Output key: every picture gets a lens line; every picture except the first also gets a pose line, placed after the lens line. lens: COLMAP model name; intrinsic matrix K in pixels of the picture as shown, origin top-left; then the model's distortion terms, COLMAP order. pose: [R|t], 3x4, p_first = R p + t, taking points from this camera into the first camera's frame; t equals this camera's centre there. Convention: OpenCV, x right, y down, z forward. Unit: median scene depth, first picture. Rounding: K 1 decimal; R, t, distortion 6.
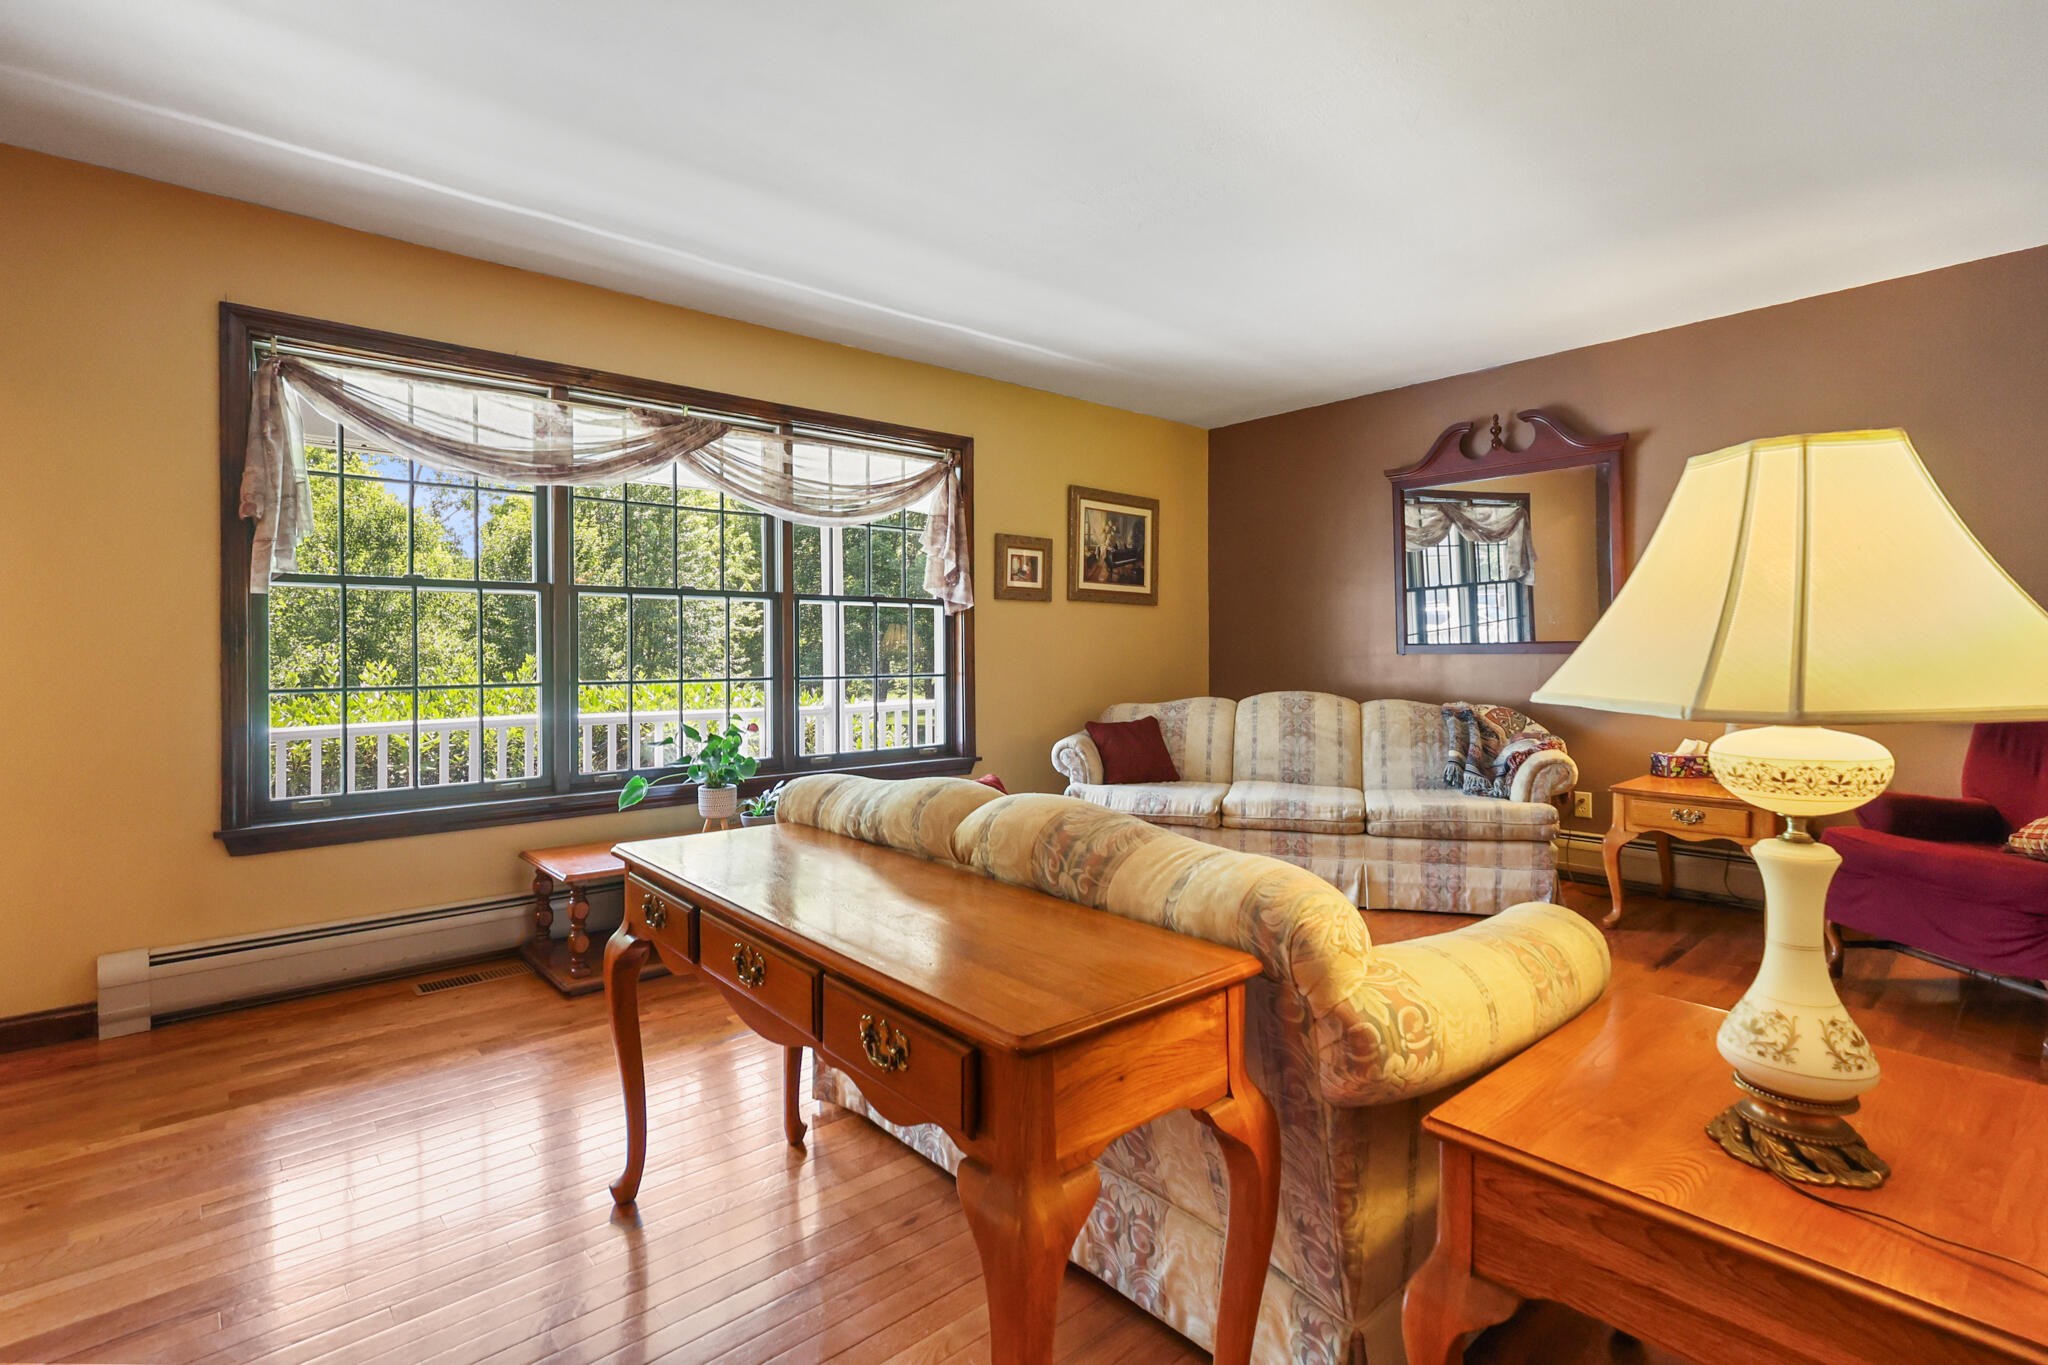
lens RADIAL K [[966.4, 0, 1024.4], [0, 966.4, 648.5], [0, 0, 1]] dist [-0.001825, -0.000038]
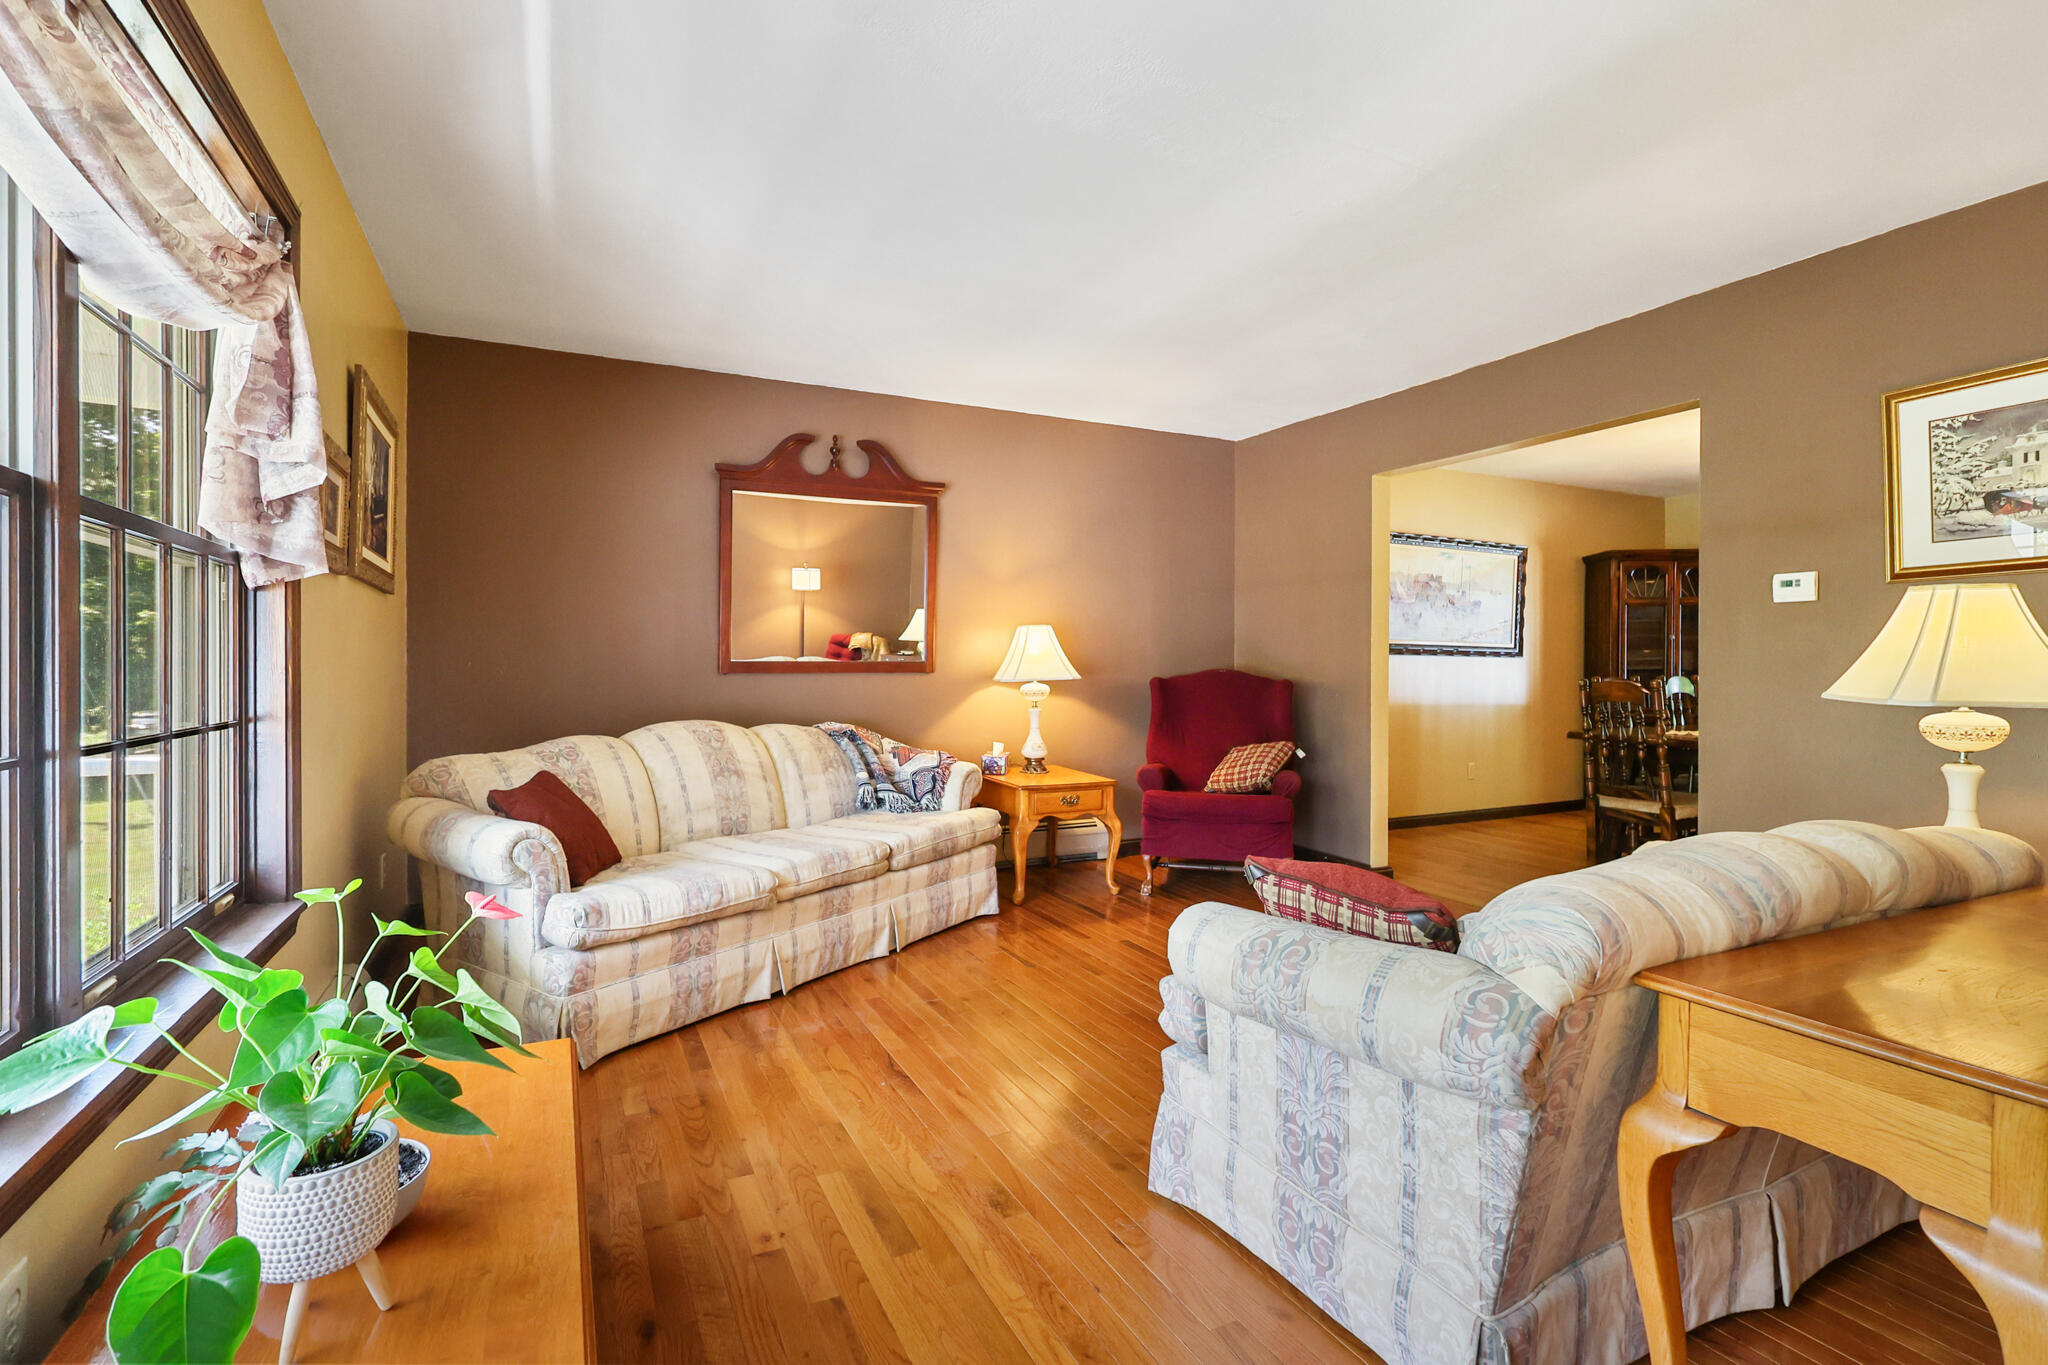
lens RADIAL K [[947.5, 0, 1016.1], [0, 947.5, 678.2], [0, 0, 1]] dist [0.000226, 0.000664]
pose [[0.269643, -0.006985, 0.962935, -0.453093], [-0.006529, 0.999937, 0.009082, 0.000928], [-0.962938, -0.008736, 0.269581, 0.616427]]
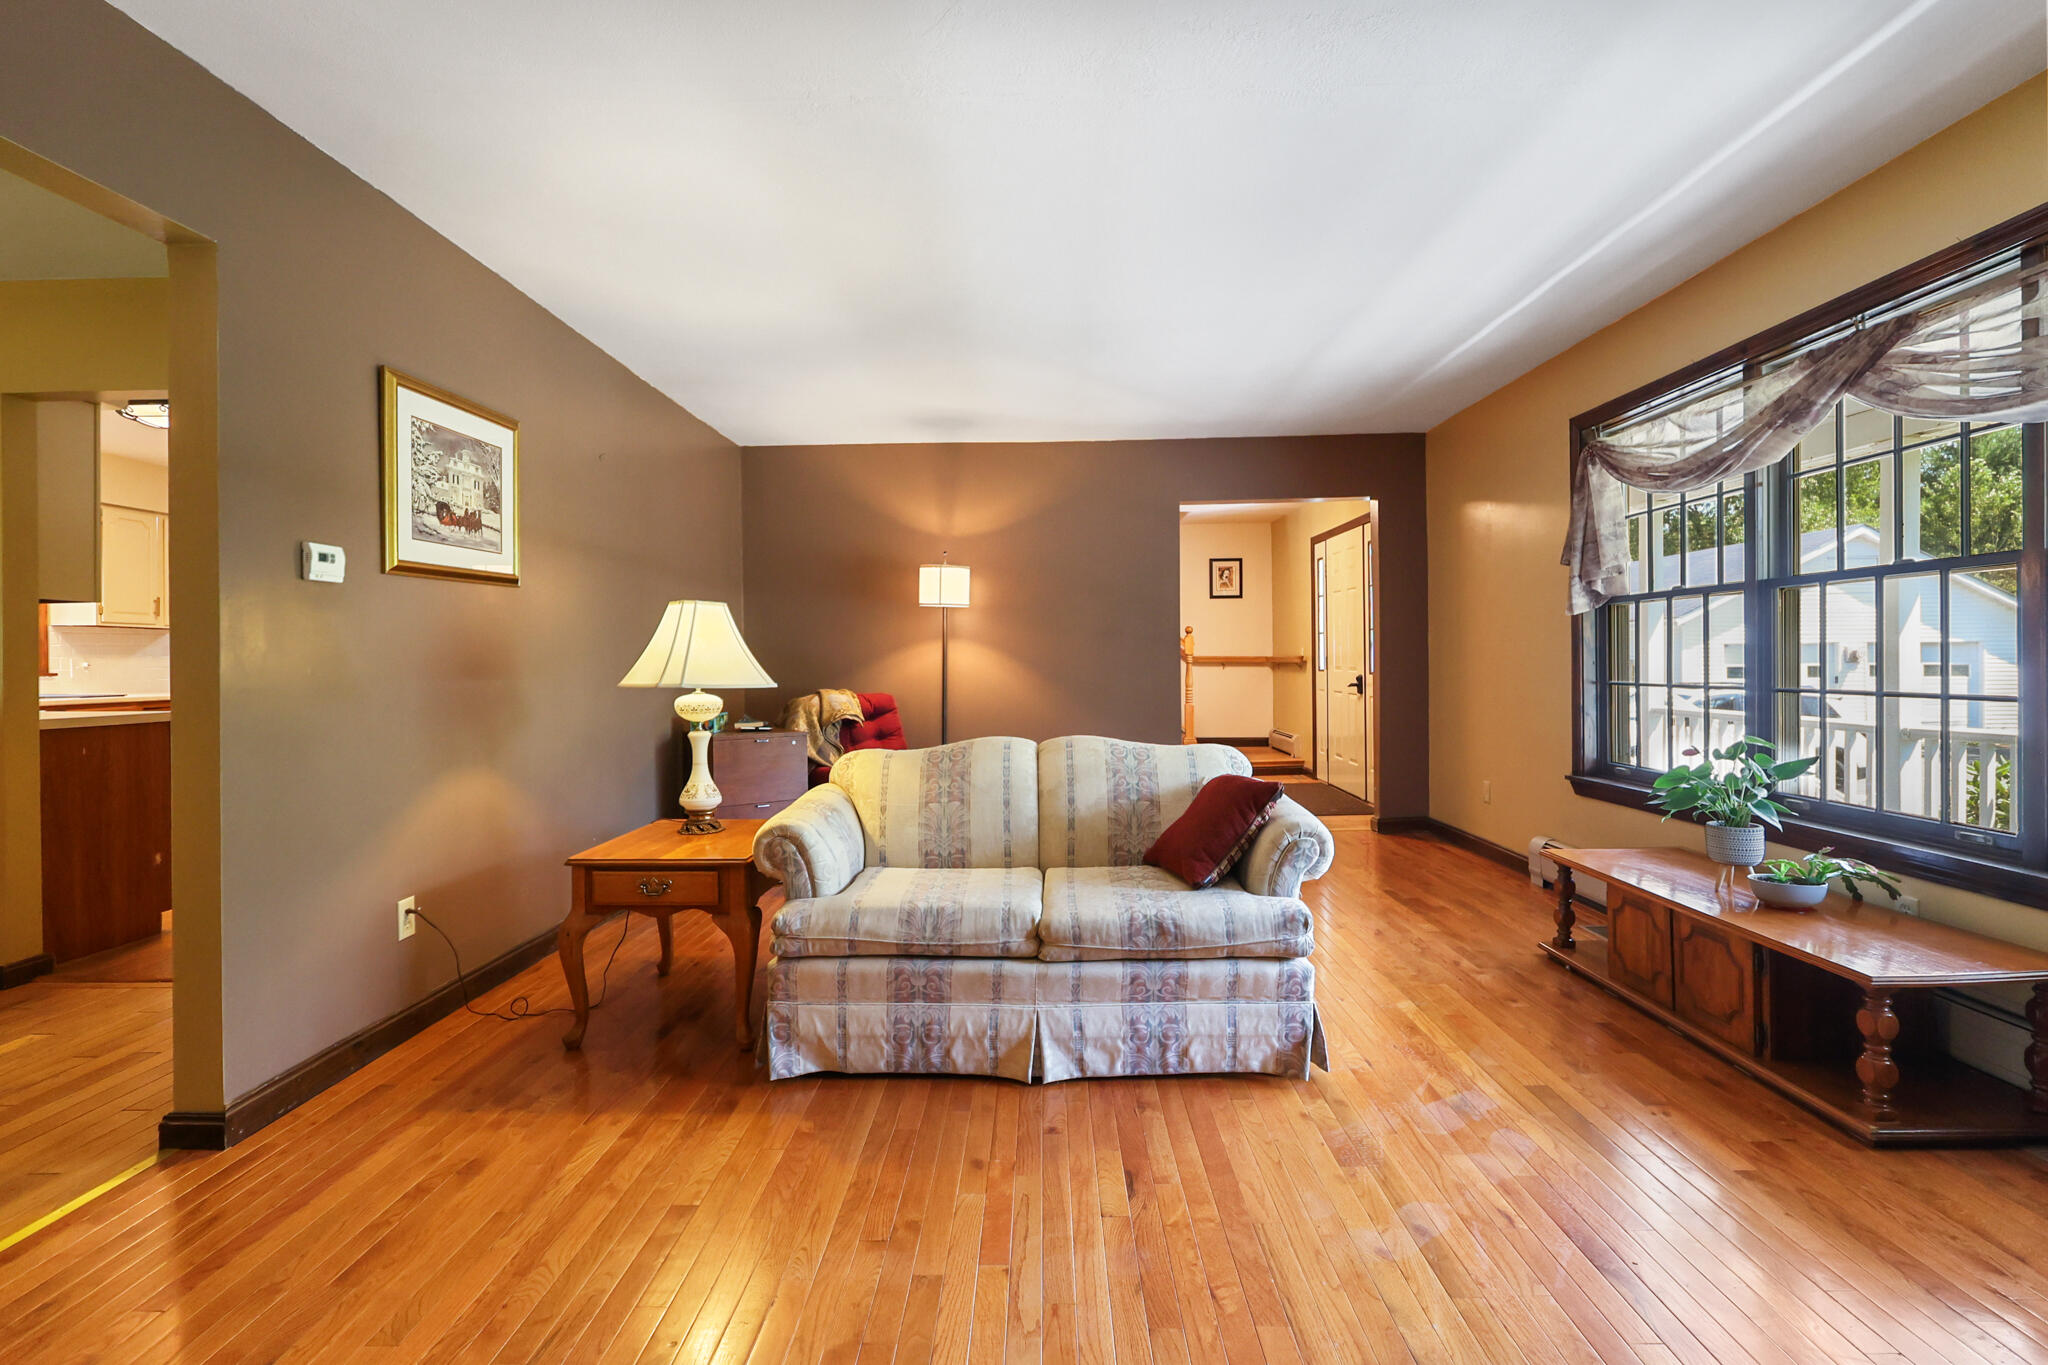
lens RADIAL K [[966.4, 0, 1024.4], [0, 966.4, 648.5], [0, 0, 1]] dist [-0.001825, -0.000038]
pose [[-0.682826, 0.008088, -0.730536, 0.592363], [0.019271, 0.999790, -0.006943, -0.002664], [0.730326, -0.018819, -0.682839, 0.958569]]
